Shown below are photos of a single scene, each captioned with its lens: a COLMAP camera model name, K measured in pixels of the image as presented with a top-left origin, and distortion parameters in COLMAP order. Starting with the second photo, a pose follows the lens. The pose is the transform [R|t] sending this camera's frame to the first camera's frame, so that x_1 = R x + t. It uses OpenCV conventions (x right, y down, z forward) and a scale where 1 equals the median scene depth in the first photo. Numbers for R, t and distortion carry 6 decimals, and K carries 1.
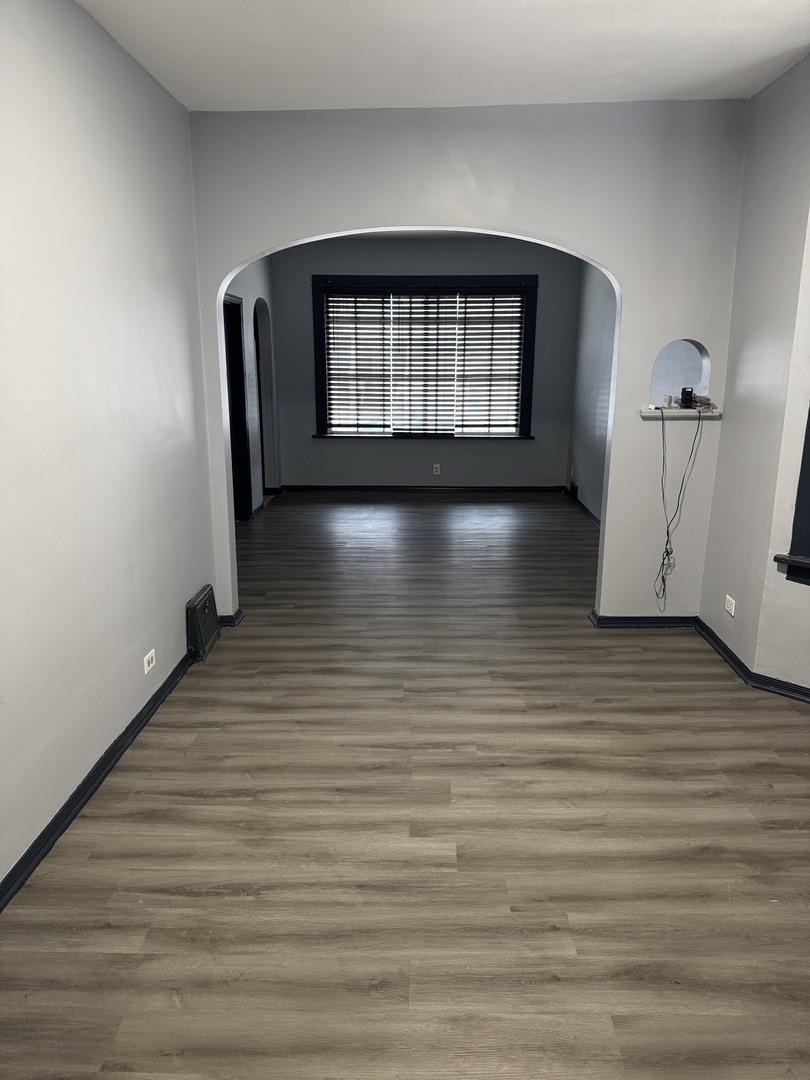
lens RADIAL K [[763.0, 0, 405.2], [0, 763.0, 542.1], [0, 0, 1]] dist [0.028158, -0.009945]
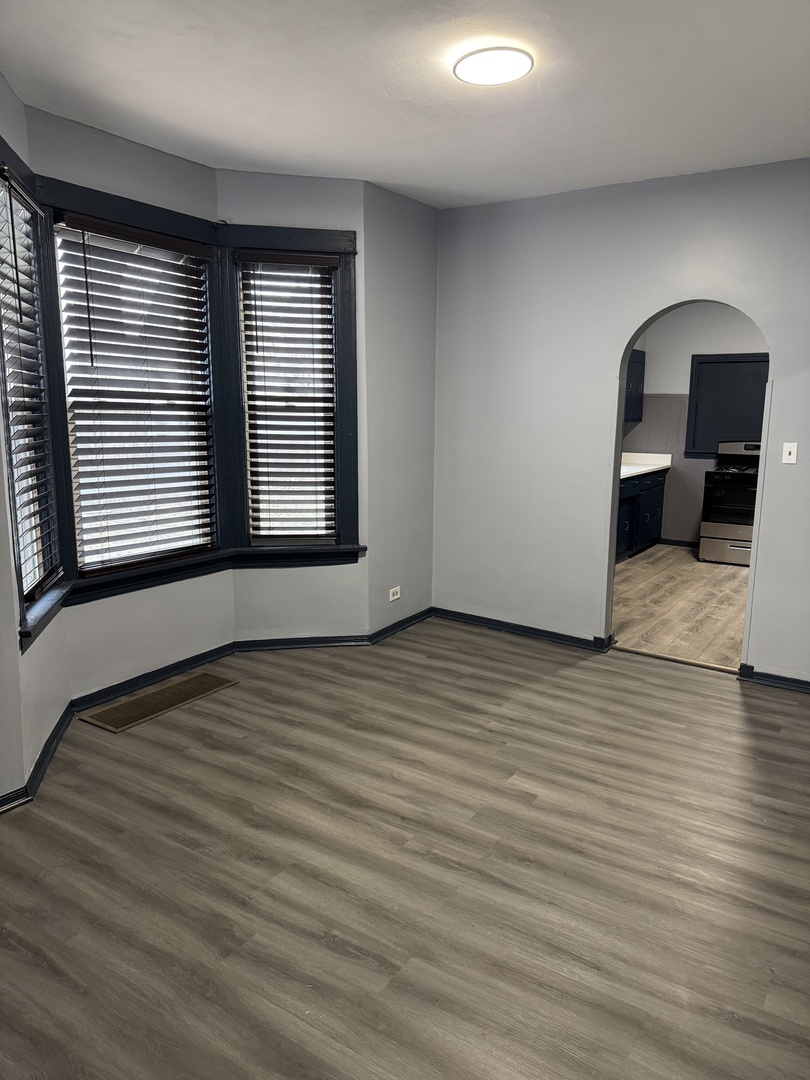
lens RADIAL K [[763.0, 0, 393.6], [0, 763.0, 545.7], [0, 0, 1]] dist [0.028158, -0.009945]
pose [[-0.854774, -0.099631, 0.509348, -0.327049], [0.114561, 0.920975, 0.372400, -0.394934], [-0.506199, 0.376669, -0.775811, 1.664567]]
